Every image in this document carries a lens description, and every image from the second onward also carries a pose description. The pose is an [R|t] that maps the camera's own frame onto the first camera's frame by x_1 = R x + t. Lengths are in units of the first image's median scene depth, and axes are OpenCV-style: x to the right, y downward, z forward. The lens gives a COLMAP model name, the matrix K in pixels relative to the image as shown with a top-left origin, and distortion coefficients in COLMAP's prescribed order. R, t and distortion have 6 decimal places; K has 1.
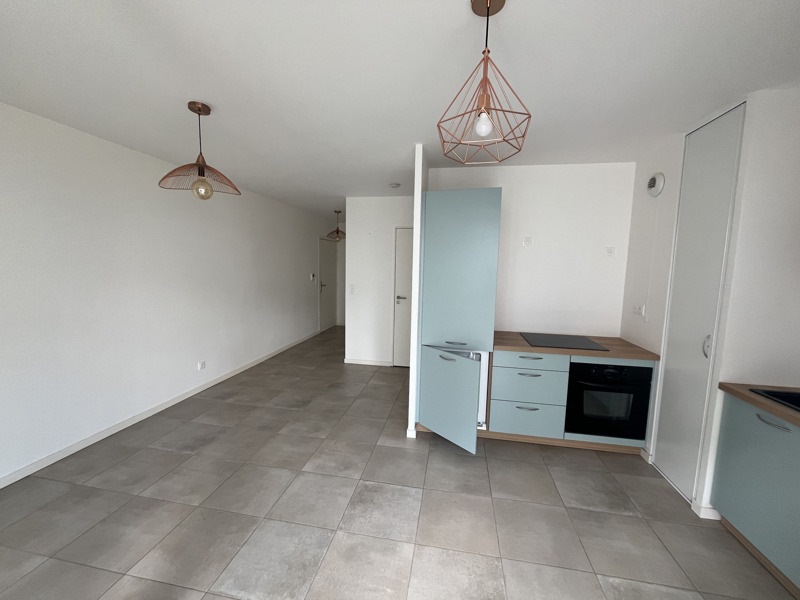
lens RADIAL K [[319.2, 0, 398.7], [0, 319.2, 299.1], [0, 0, 1]] dist [-0.000612, -0.000282]
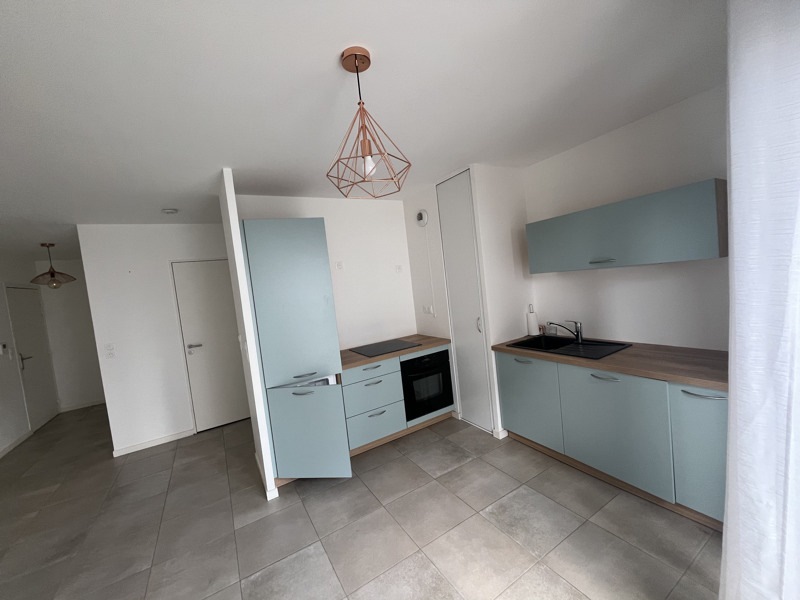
lens RADIAL K [[319.2, 0, 398.7], [0, 319.2, 299.1], [0, 0, 1]] dist [-0.000612, -0.000282]
pose [[0.751265, -0.143144, 0.644291, -0.201896], [0.194764, 0.980807, -0.009193, -0.023052], [-0.630609, 0.132391, 0.764725, 0.059288]]
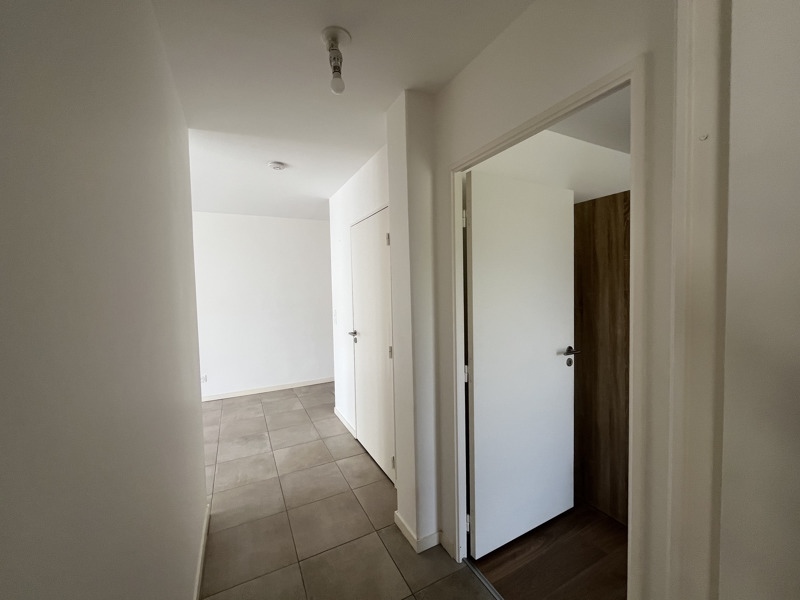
lens RADIAL K [[319.2, 0, 398.7], [0, 319.2, 299.1], [0, 0, 1]] dist [-0.000612, -0.000282]
pose [[0.601206, -0.005093, -0.799078, 1.018312], [-0.049128, 0.997853, -0.043322, -0.085829], [0.797583, 0.065303, 0.599664, 1.244560]]
